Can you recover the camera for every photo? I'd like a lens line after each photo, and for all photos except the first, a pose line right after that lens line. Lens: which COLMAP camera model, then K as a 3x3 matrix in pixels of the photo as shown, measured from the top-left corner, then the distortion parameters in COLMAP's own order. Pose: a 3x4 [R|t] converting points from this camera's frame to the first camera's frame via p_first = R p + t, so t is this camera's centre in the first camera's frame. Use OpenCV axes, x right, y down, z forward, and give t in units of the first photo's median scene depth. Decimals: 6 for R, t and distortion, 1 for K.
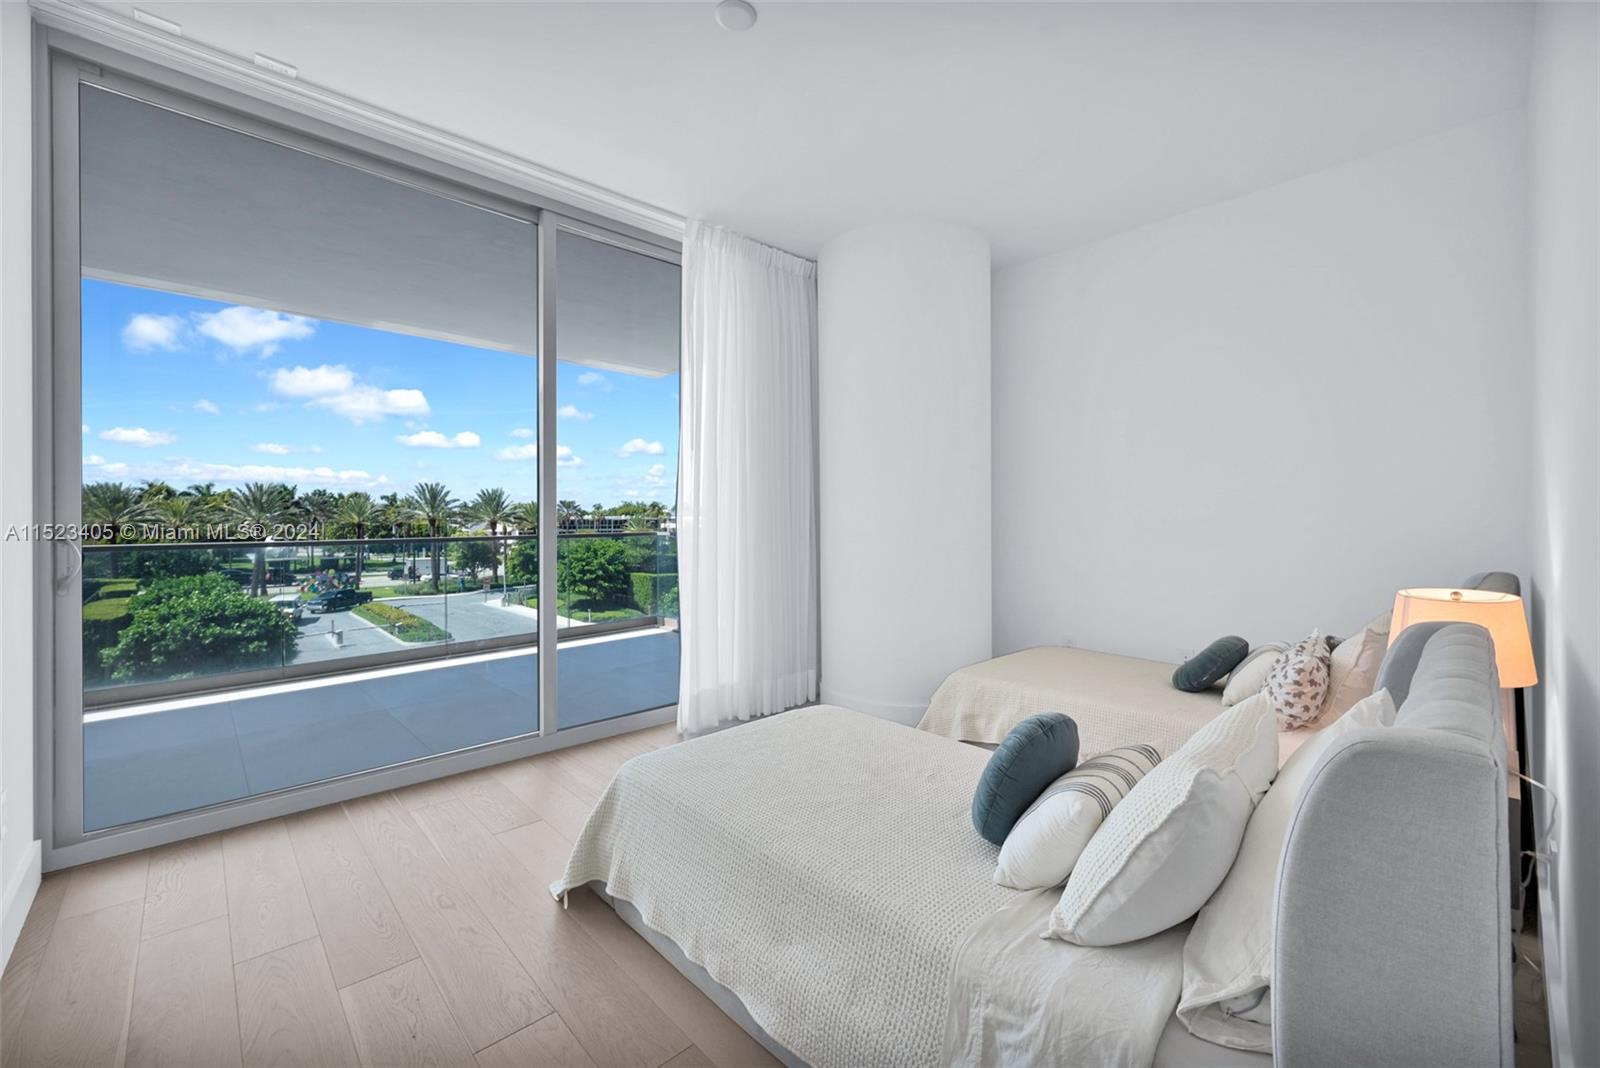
lens RADIAL K [[649.6, 0, 806.0], [0, 649.6, 523.6], [0, 0, 1]] dist [0.001935, 0.000092]
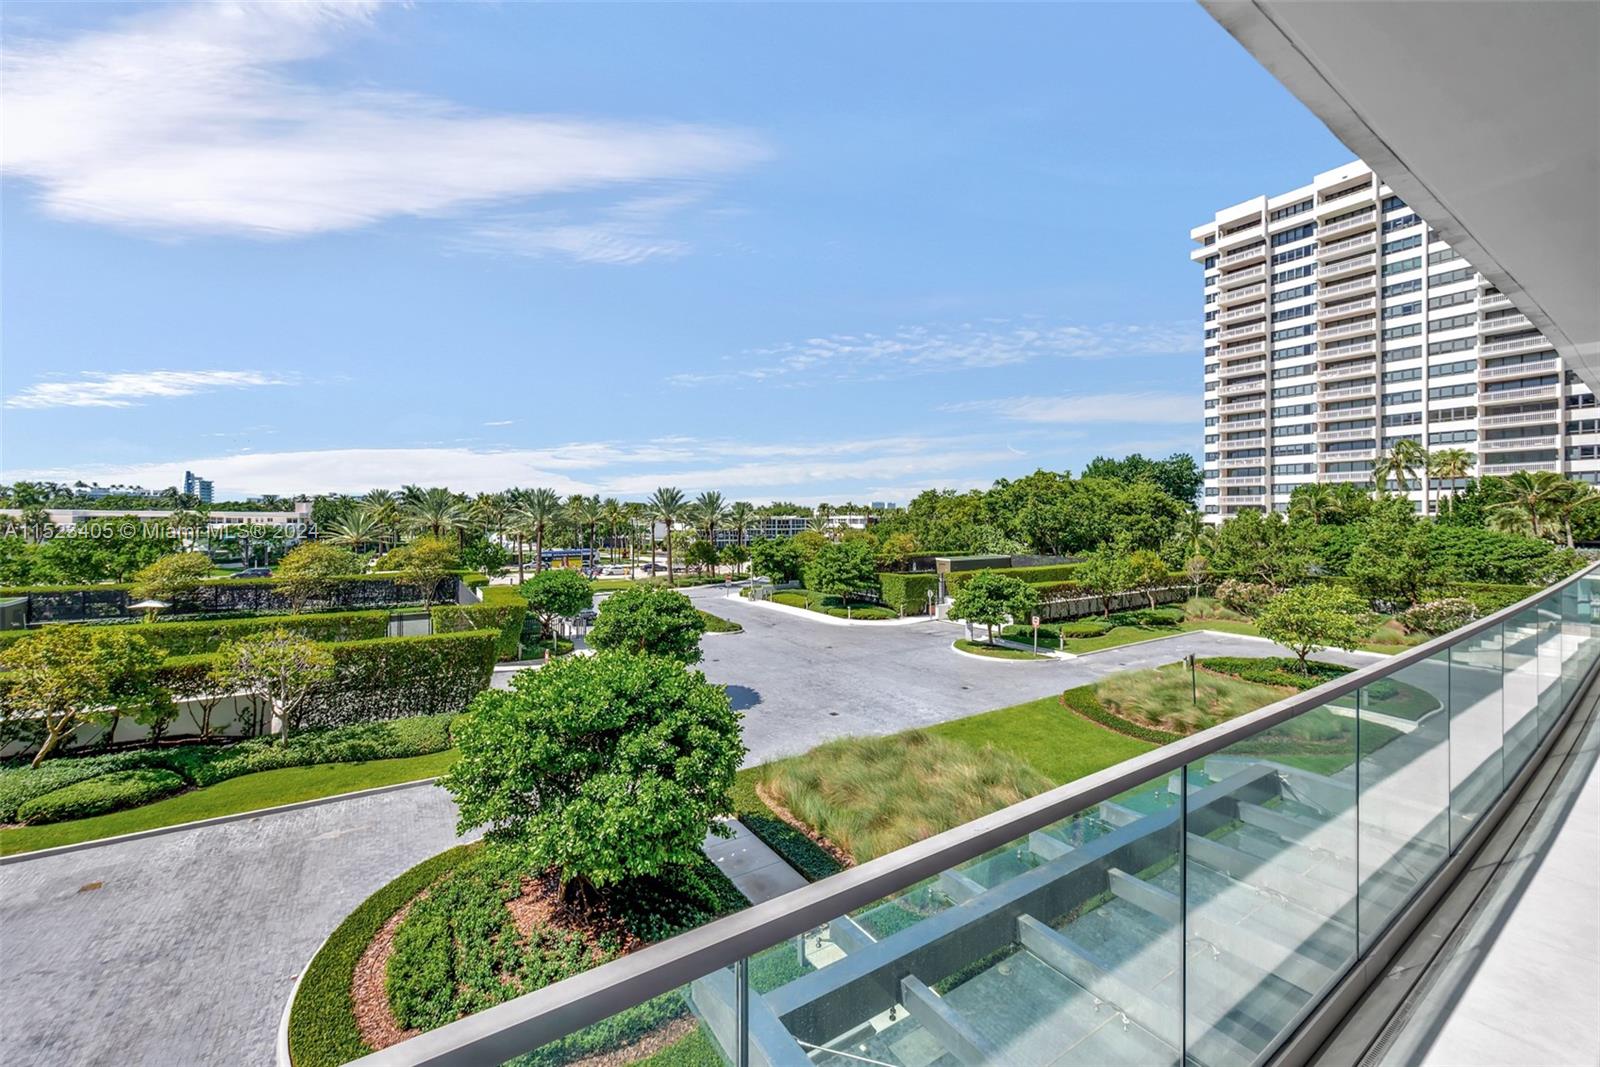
lens RADIAL K [[649.6, 0, 799.4], [0, 649.6, 528.8], [0, 0, 1]] dist [0.001935, 0.000092]
pose [[0.985430, 0.004929, -0.170010, -0.226275], [-0.002954, 0.999925, 0.011869, -0.008146], [0.170056, -0.011193, 0.985371, -0.063405]]
